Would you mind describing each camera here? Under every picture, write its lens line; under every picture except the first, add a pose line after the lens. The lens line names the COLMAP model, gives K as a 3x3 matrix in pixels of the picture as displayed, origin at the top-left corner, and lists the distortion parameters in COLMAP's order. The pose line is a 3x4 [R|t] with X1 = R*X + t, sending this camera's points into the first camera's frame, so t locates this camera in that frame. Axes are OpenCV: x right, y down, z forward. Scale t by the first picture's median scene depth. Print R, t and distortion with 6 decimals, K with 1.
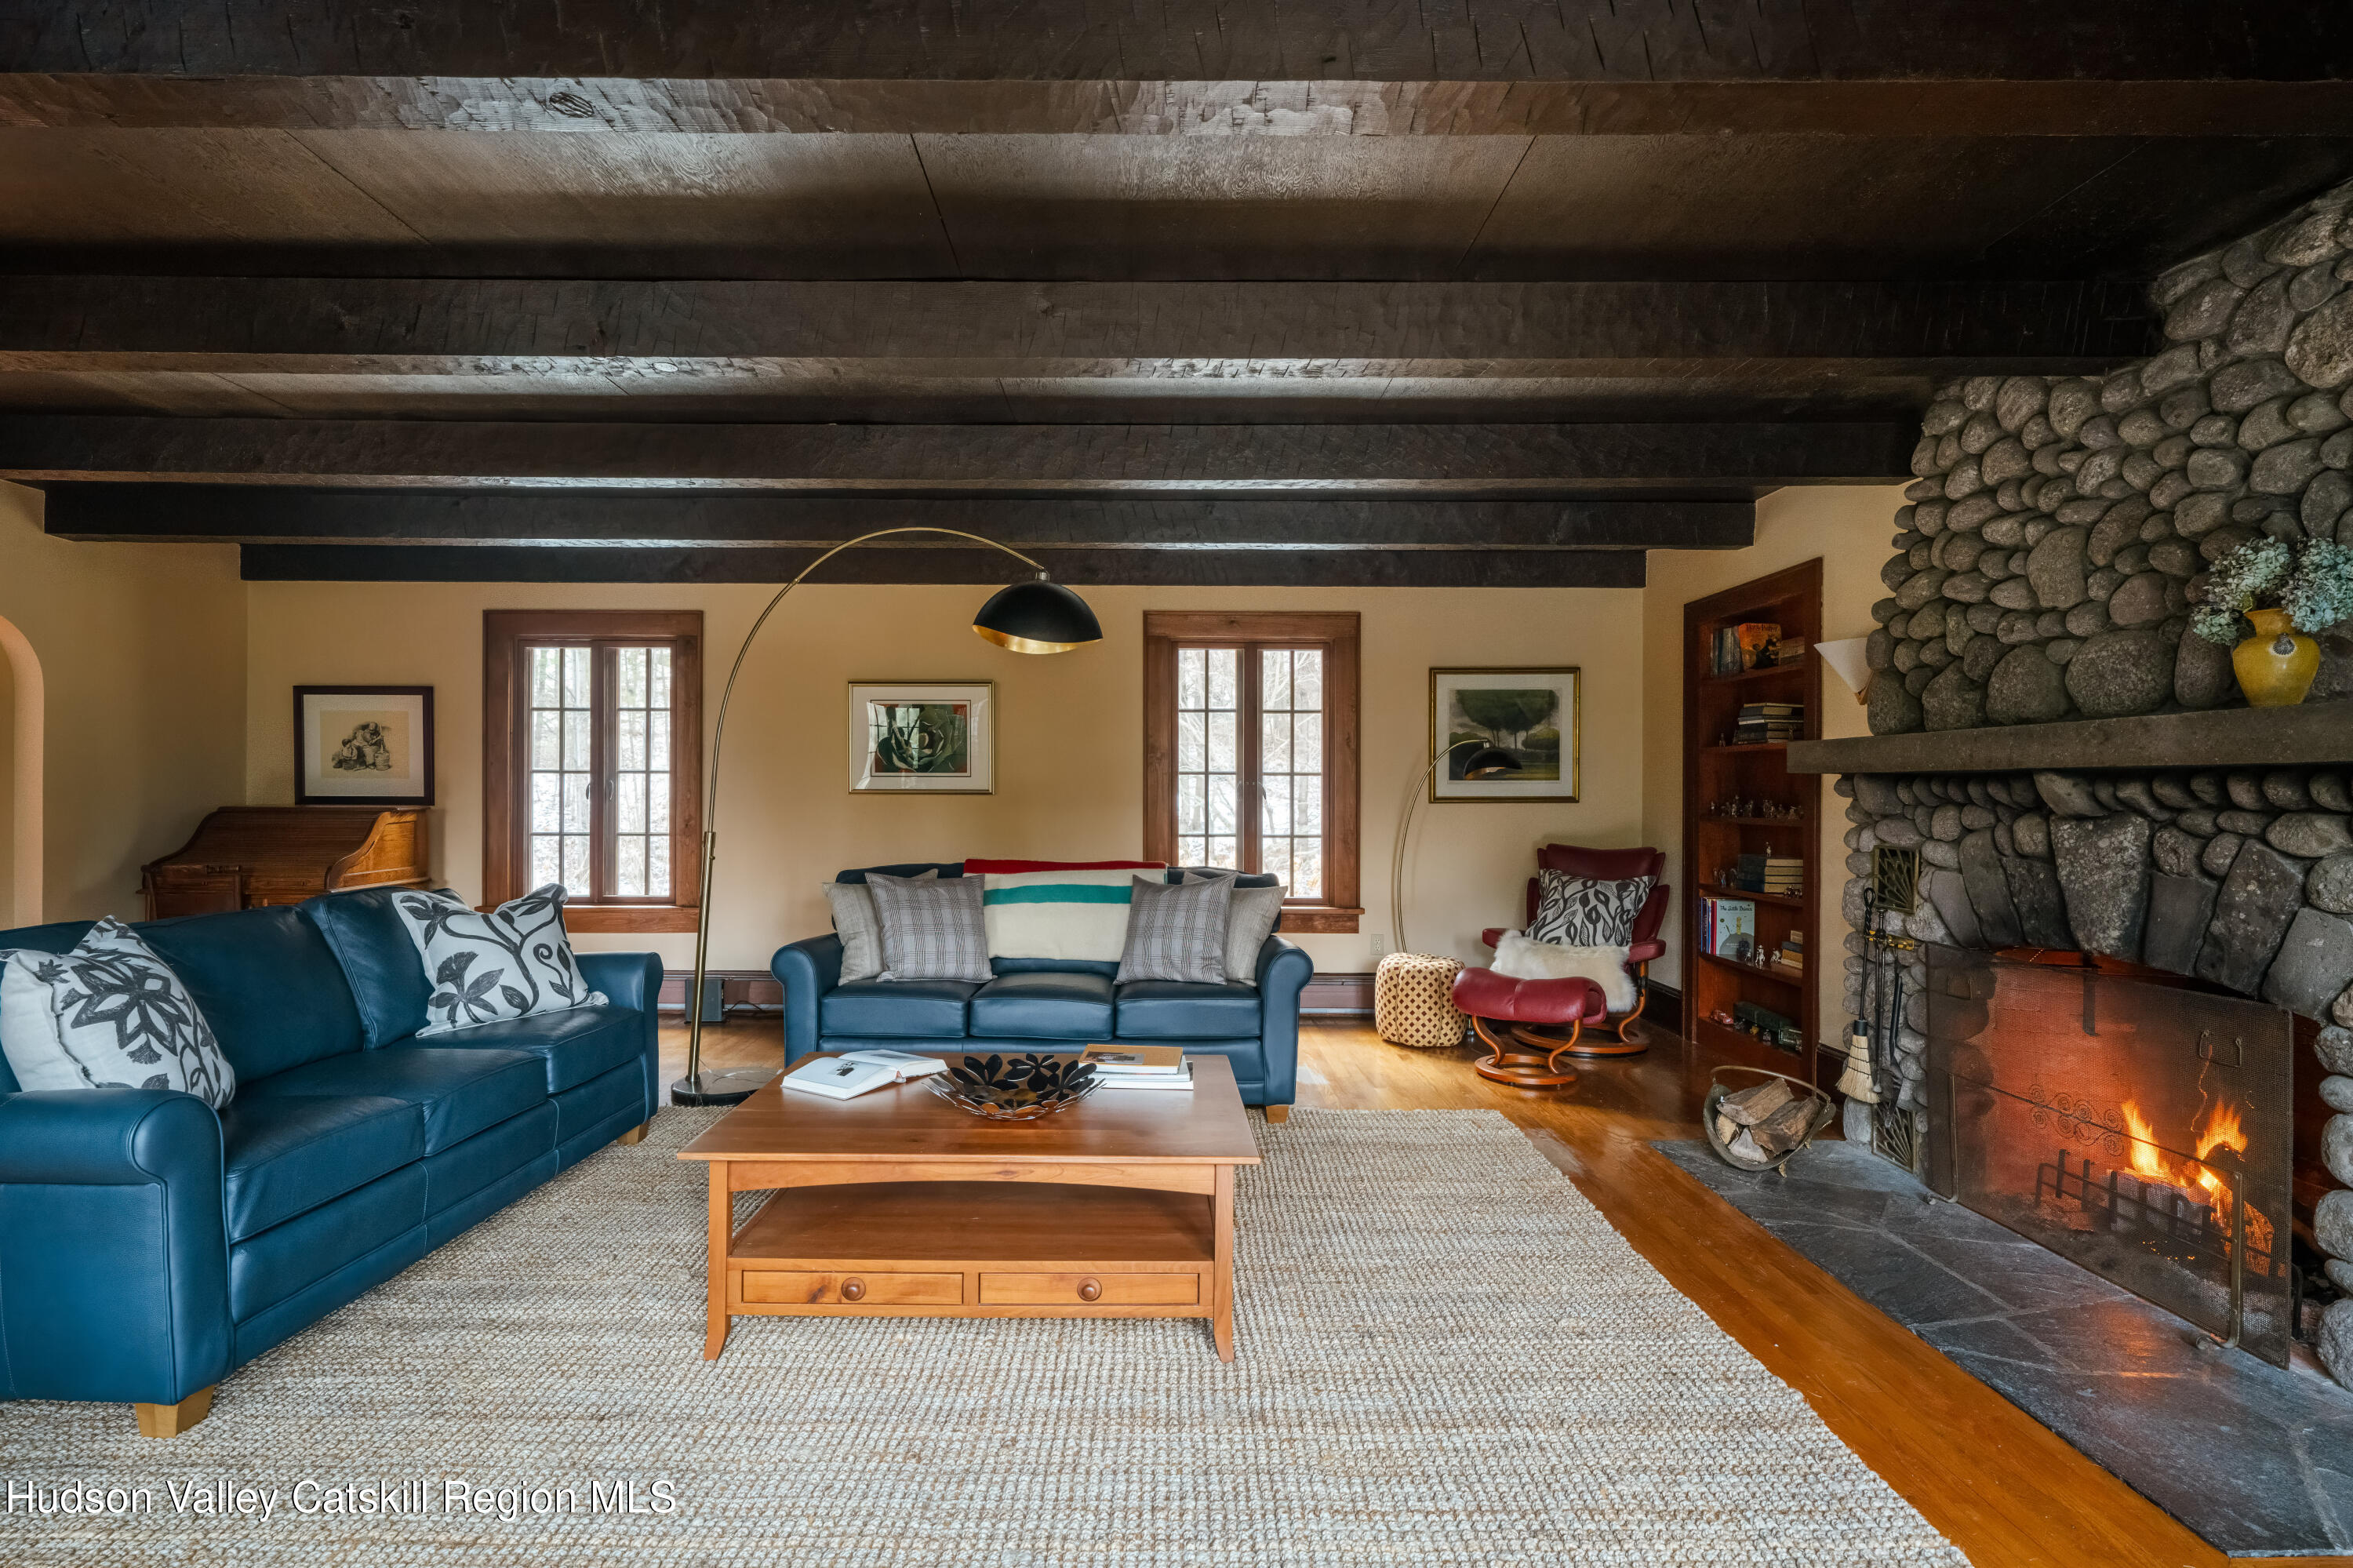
lens RADIAL K [[1137.7, 0, 1176.5], [0, 1137.7, 784.0], [0, 0, 1]] dist [0.000855, 0.000129]
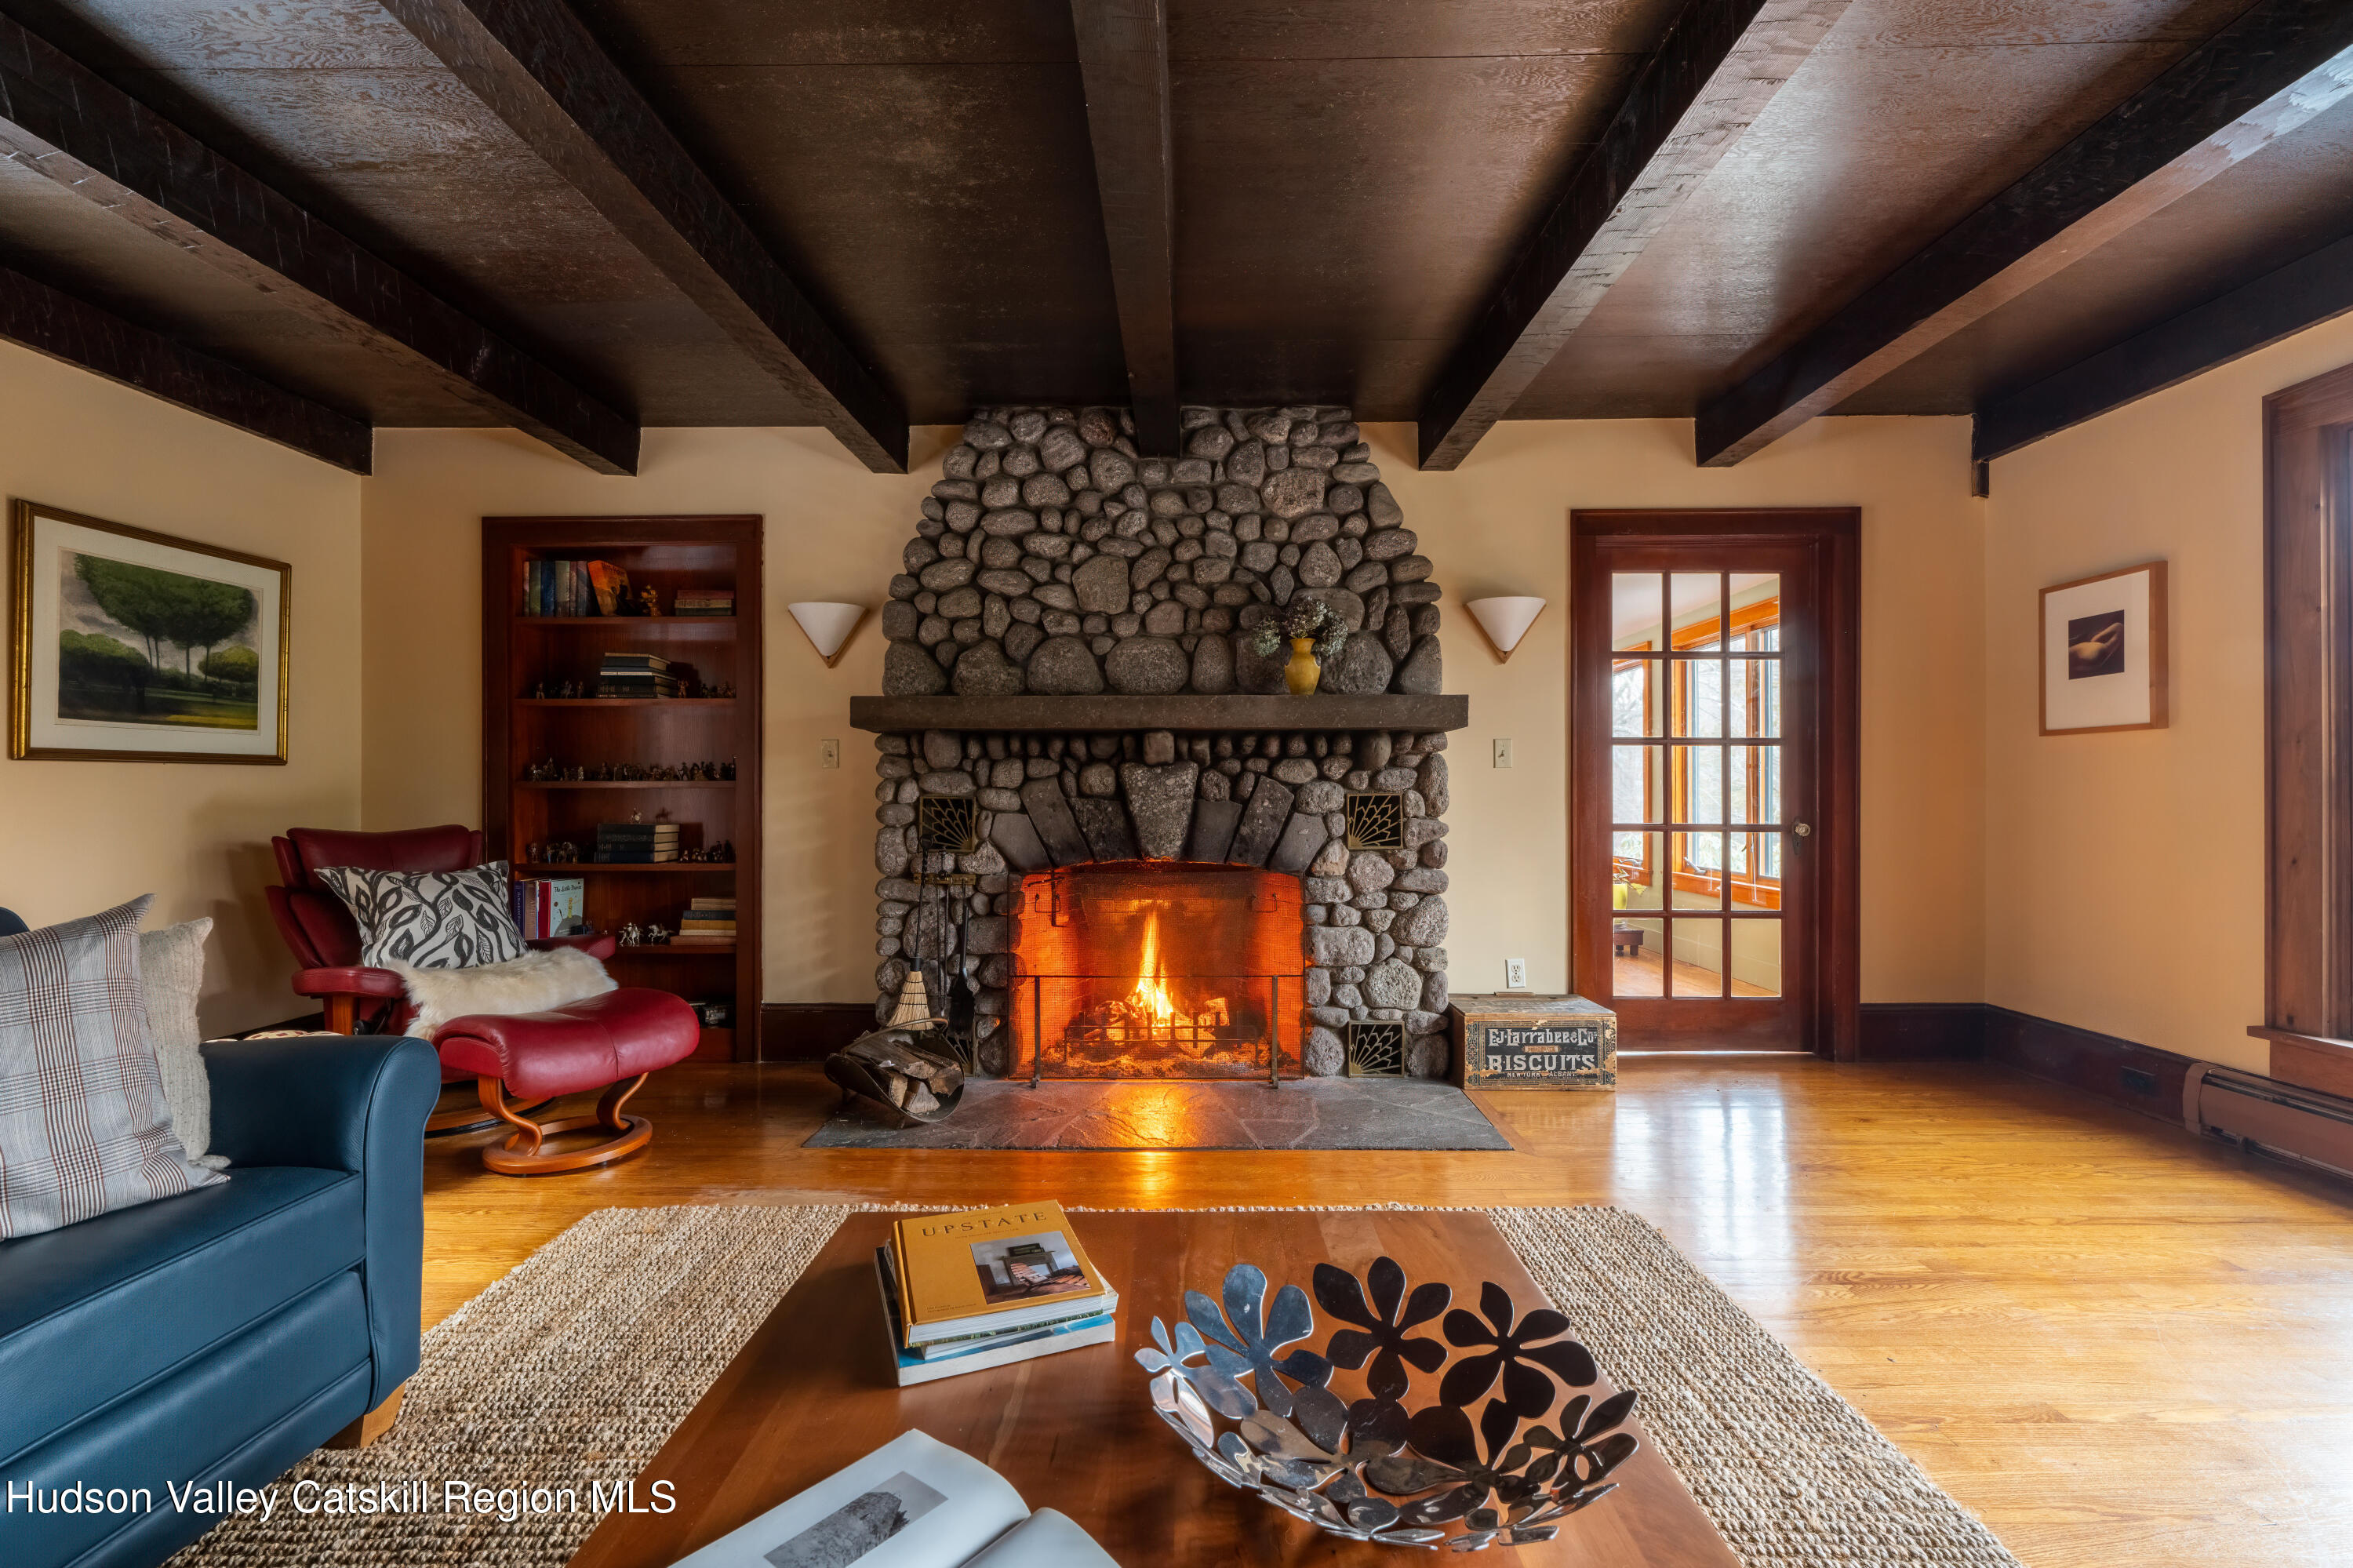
lens RADIAL K [[957.0, 0, 1176.5], [0, 957.0, 784.0], [0, 0, 1]] dist [-0.001862, -0.000373]
pose [[0.029356, 0.000939, 0.999569, -0.341479], [-0.002235, 0.999997, -0.000874, 0.047123], [-0.999567, -0.002208, 0.029358, 0.811303]]
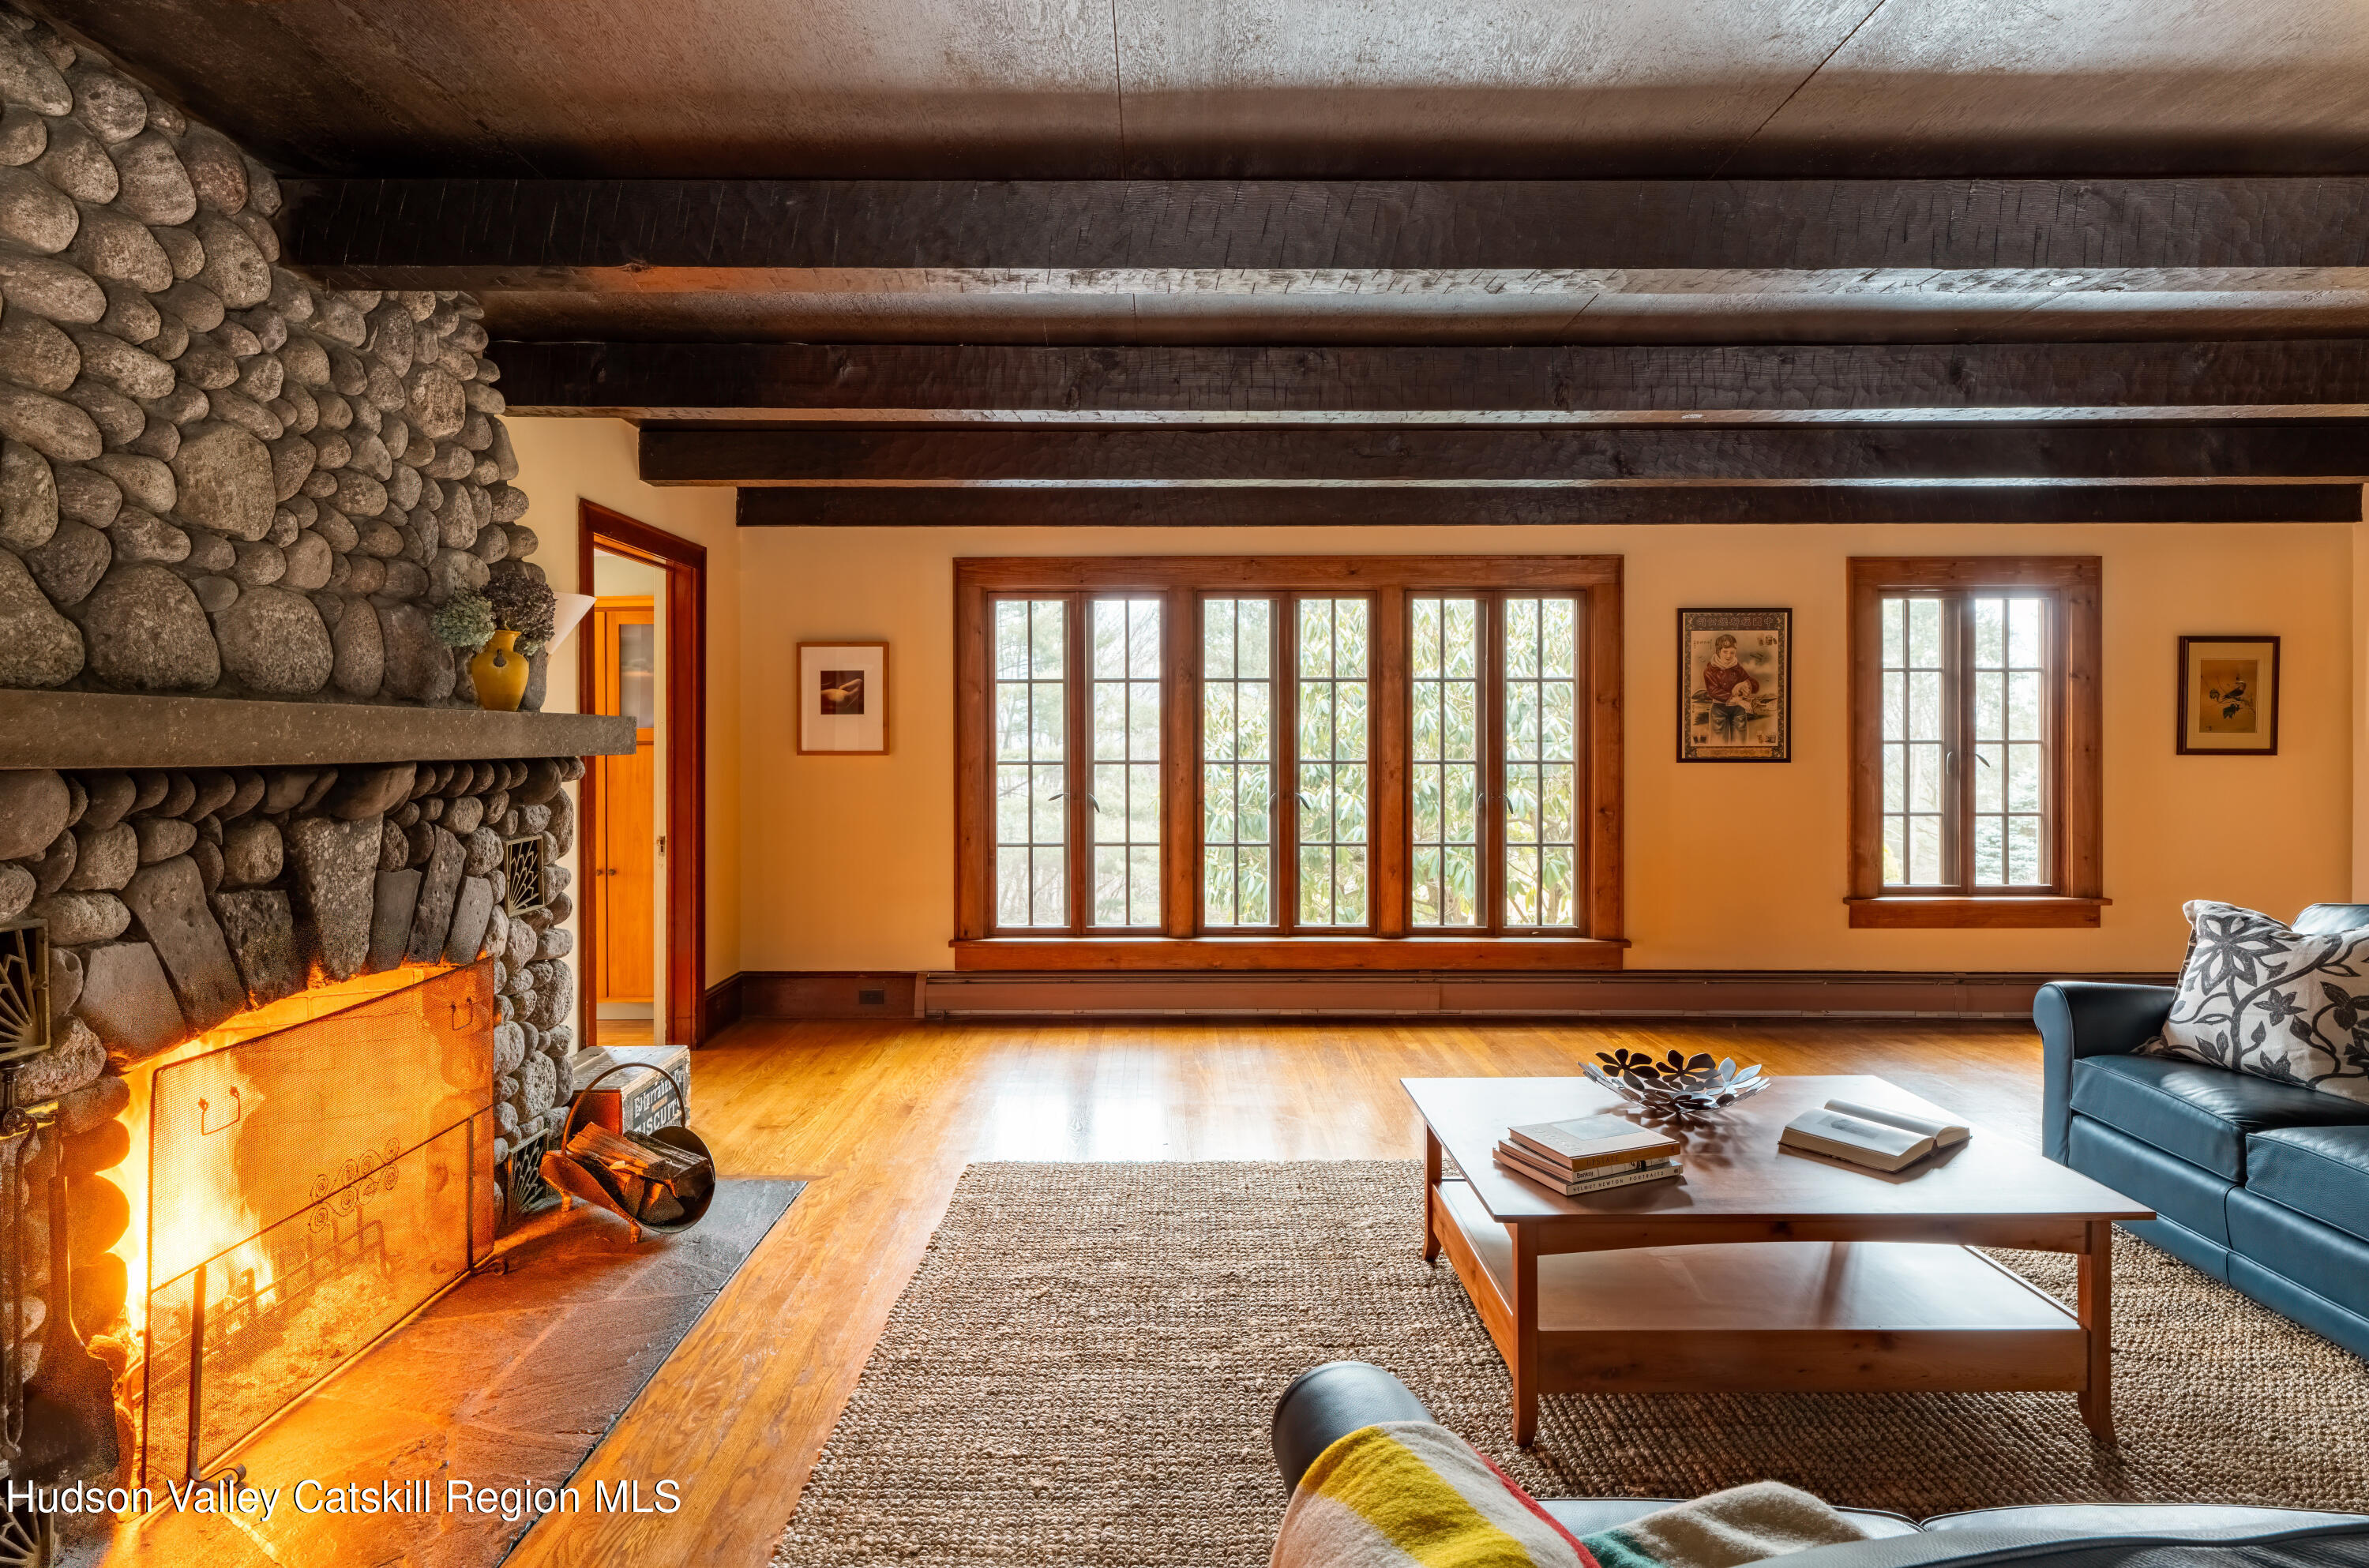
lens RADIAL K [[1216.7, 0, 1185.7], [0, 1216.7, 742.0], [0, 0, 1]] dist [-0.000568, -0.000356]
pose [[-0.999895, -0.002436, 0.014260, 0.150412], [-0.002500, 0.999987, -0.004446, -0.020742], [-0.014249, -0.004481, -0.999888, 1.621044]]
